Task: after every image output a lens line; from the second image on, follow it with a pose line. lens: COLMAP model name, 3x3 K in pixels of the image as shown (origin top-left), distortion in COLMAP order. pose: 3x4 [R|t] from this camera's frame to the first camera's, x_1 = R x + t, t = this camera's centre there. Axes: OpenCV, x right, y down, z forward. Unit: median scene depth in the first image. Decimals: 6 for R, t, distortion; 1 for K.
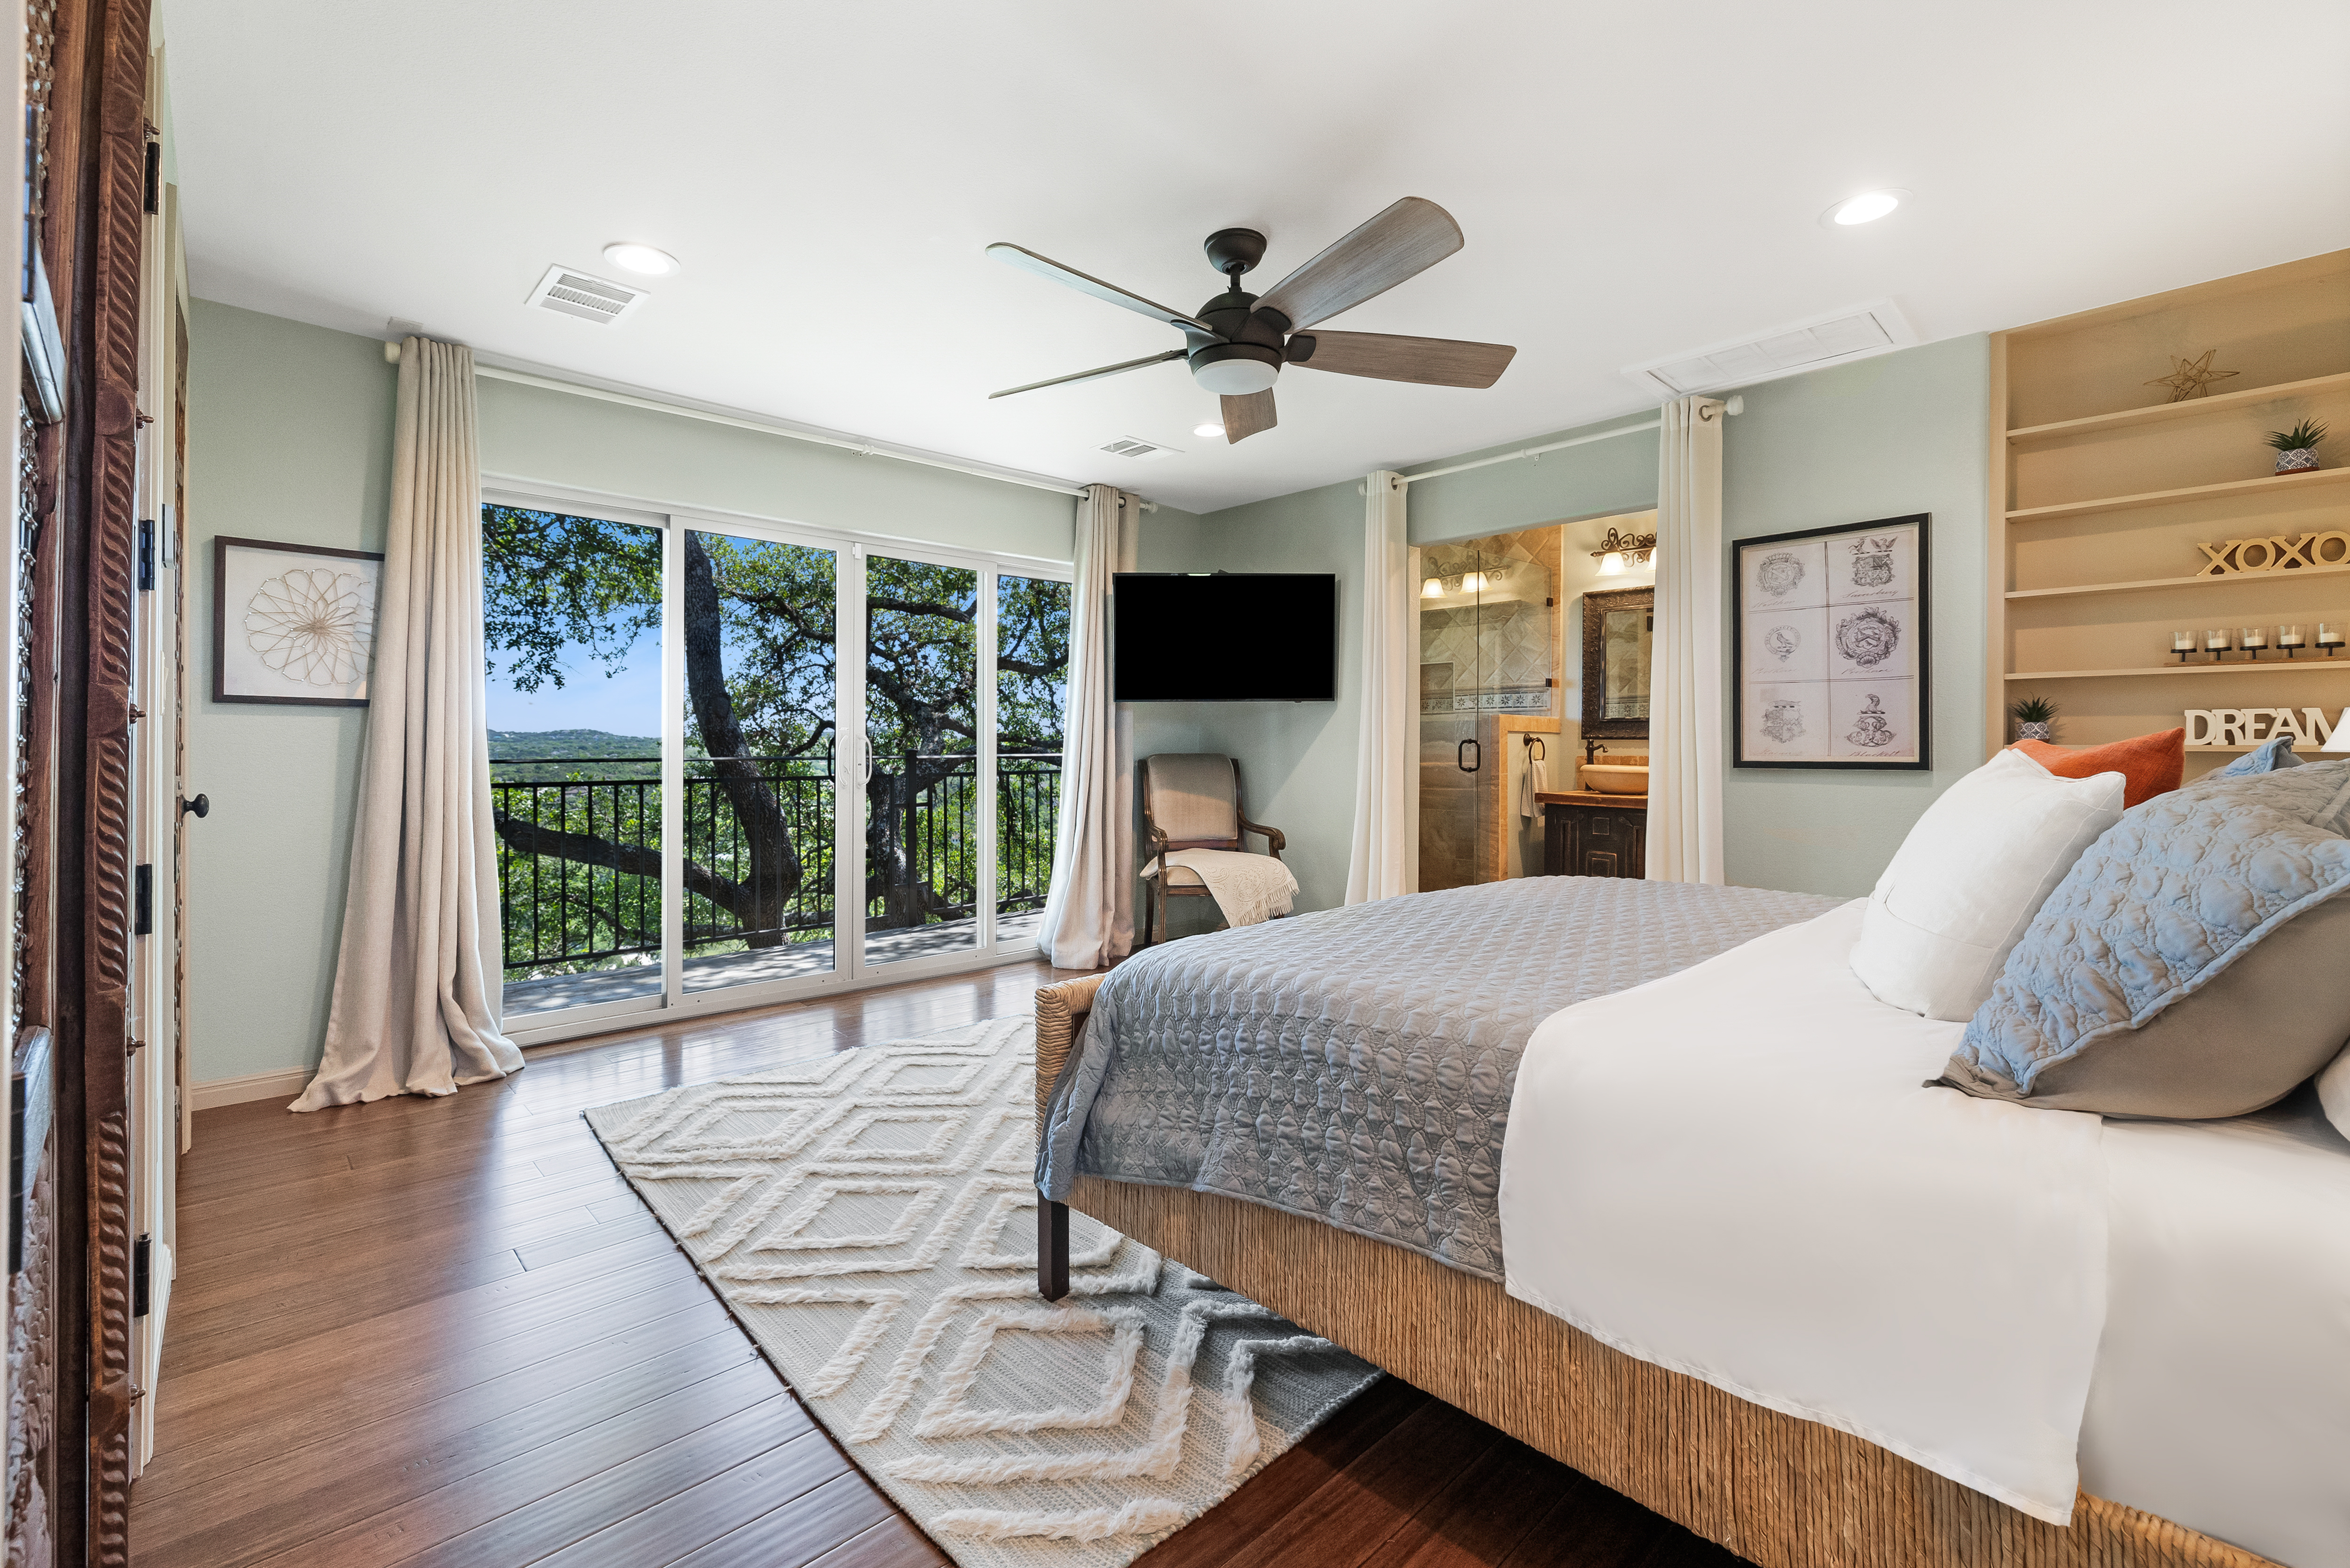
lens RADIAL K [[1028.1, 0, 1180.1], [0, 1028.1, 740.0], [0, 0, 1]] dist [0.000294, 0.000046]
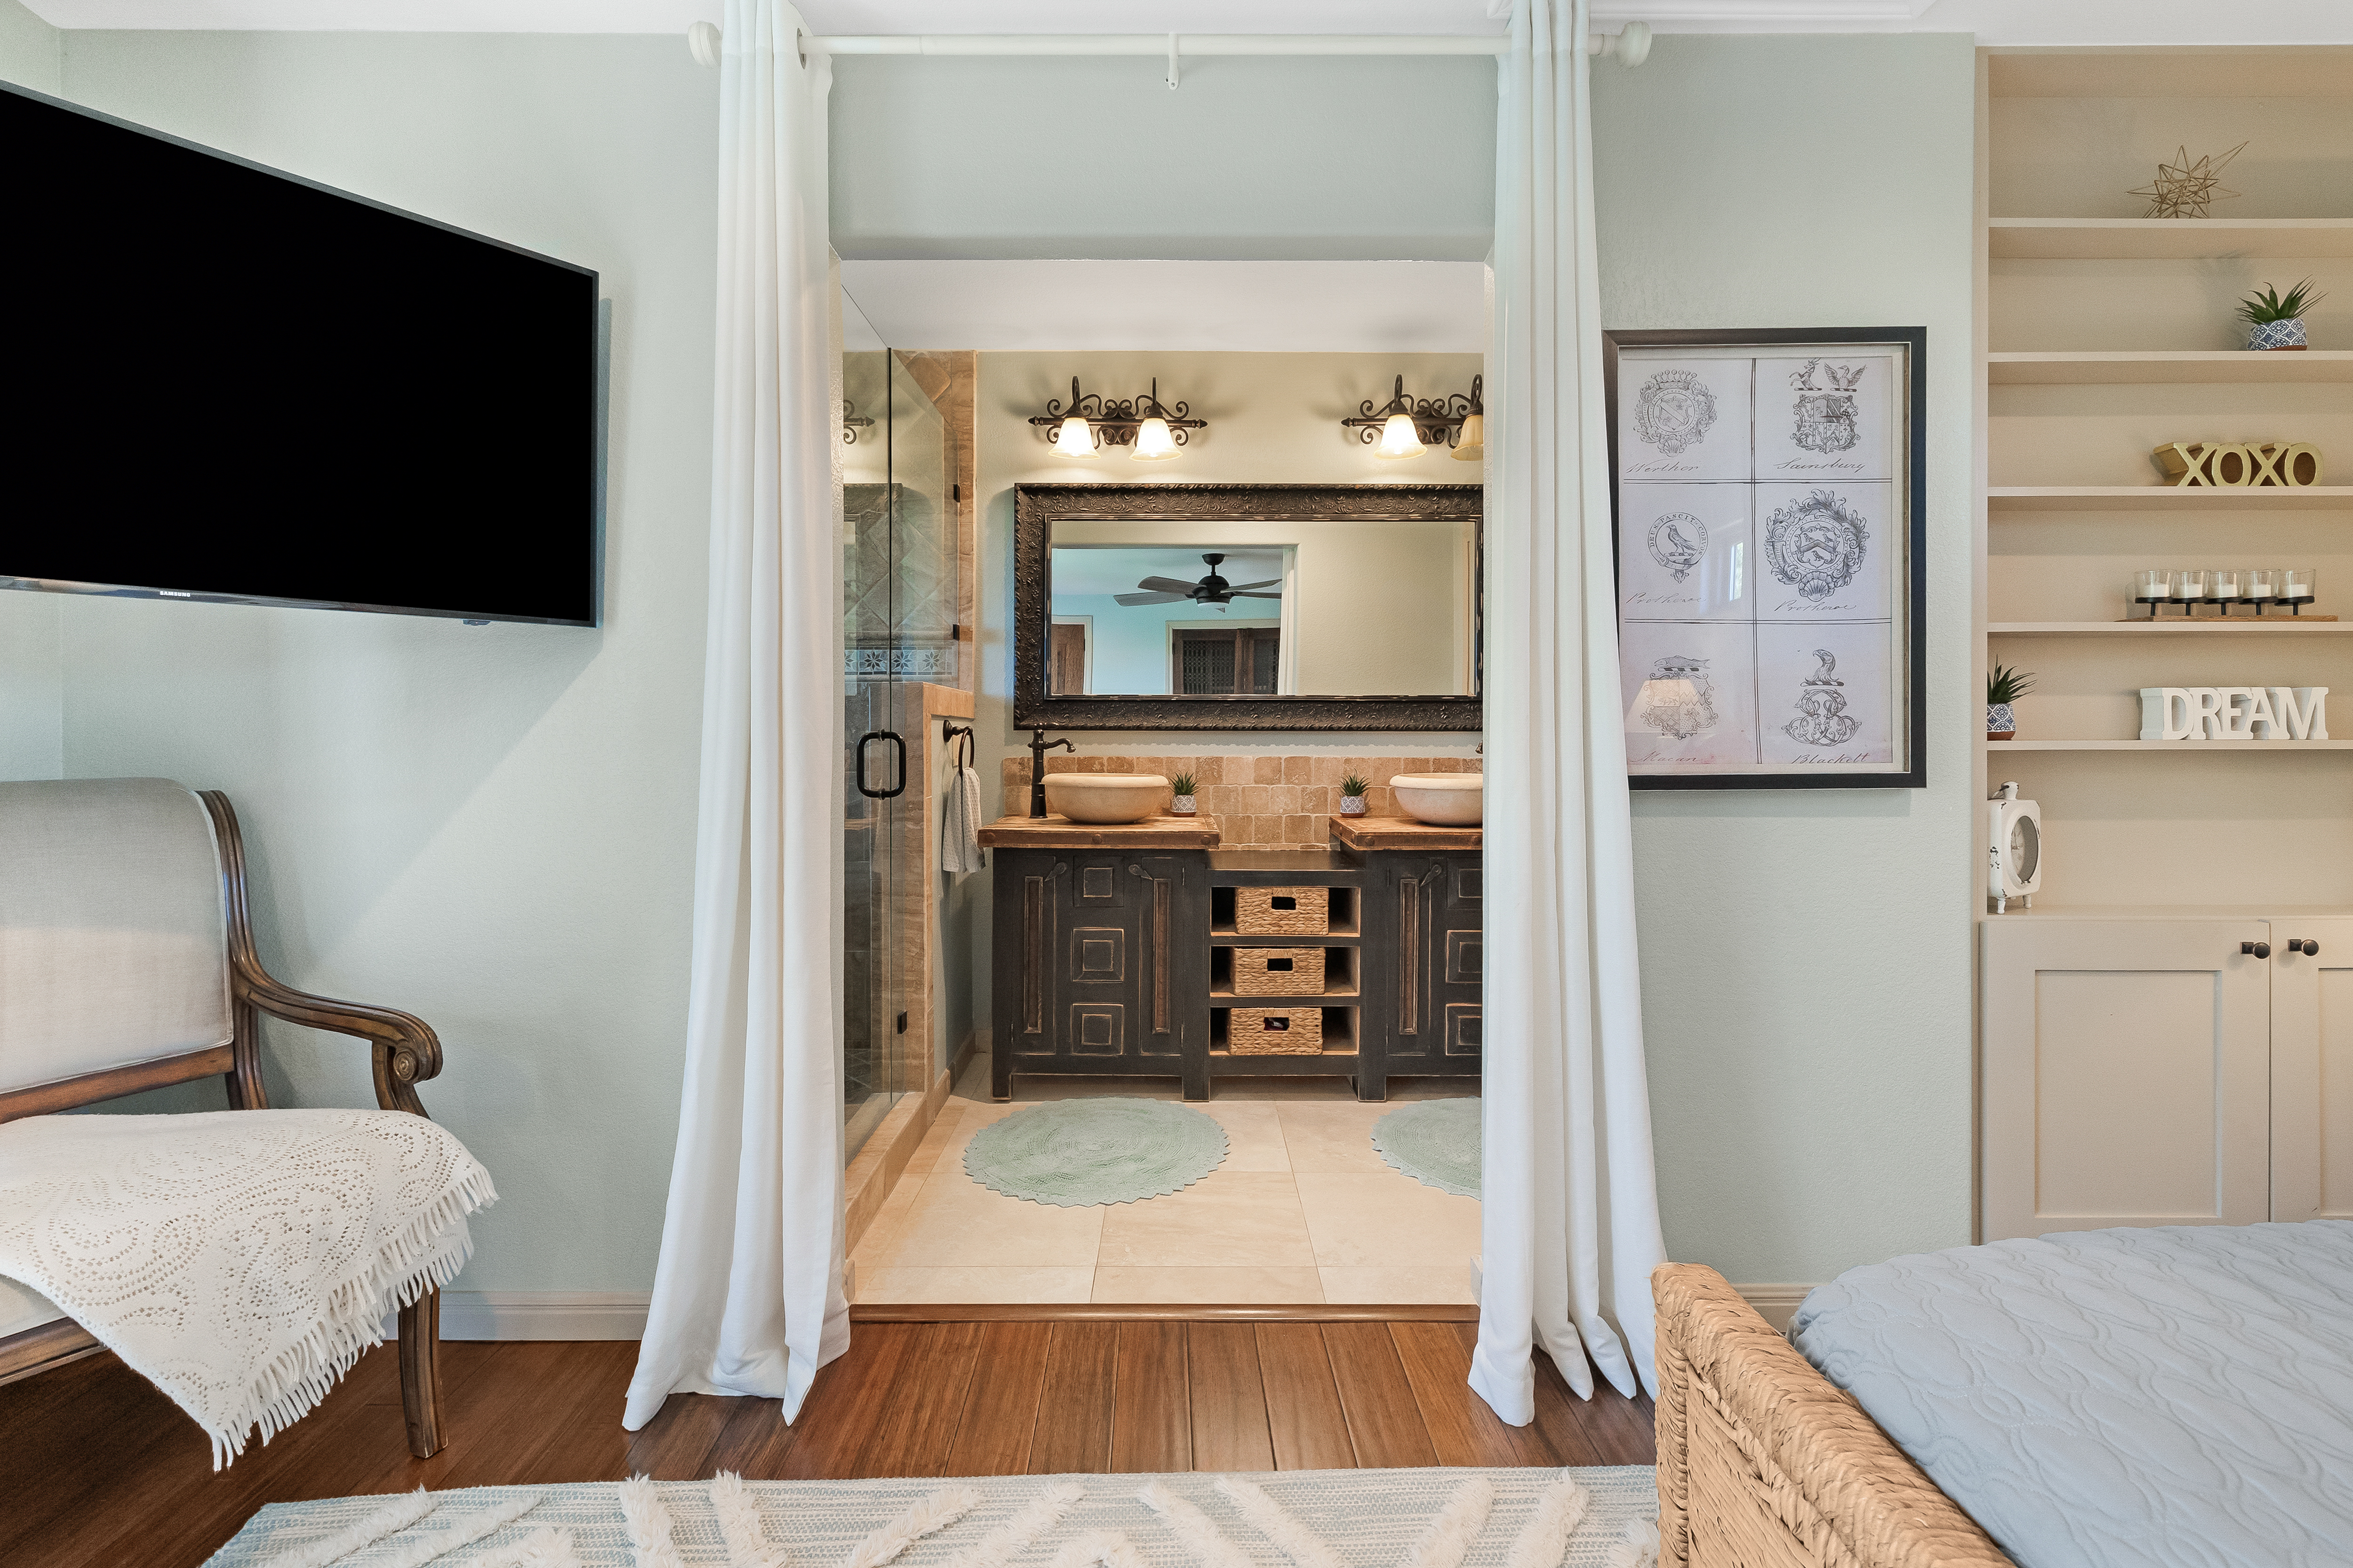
lens RADIAL K [[1029.4, 0, 1181.6], [0, 1029.4, 739.9], [0, 0, 1]] dist [0.000294, 0.000046]
pose [[0.684642, -0.010085, 0.728810, 0.038327], [0.001525, 0.999922, 0.012403, -0.003662], [-0.728878, -0.007381, 0.684604, 0.859453]]
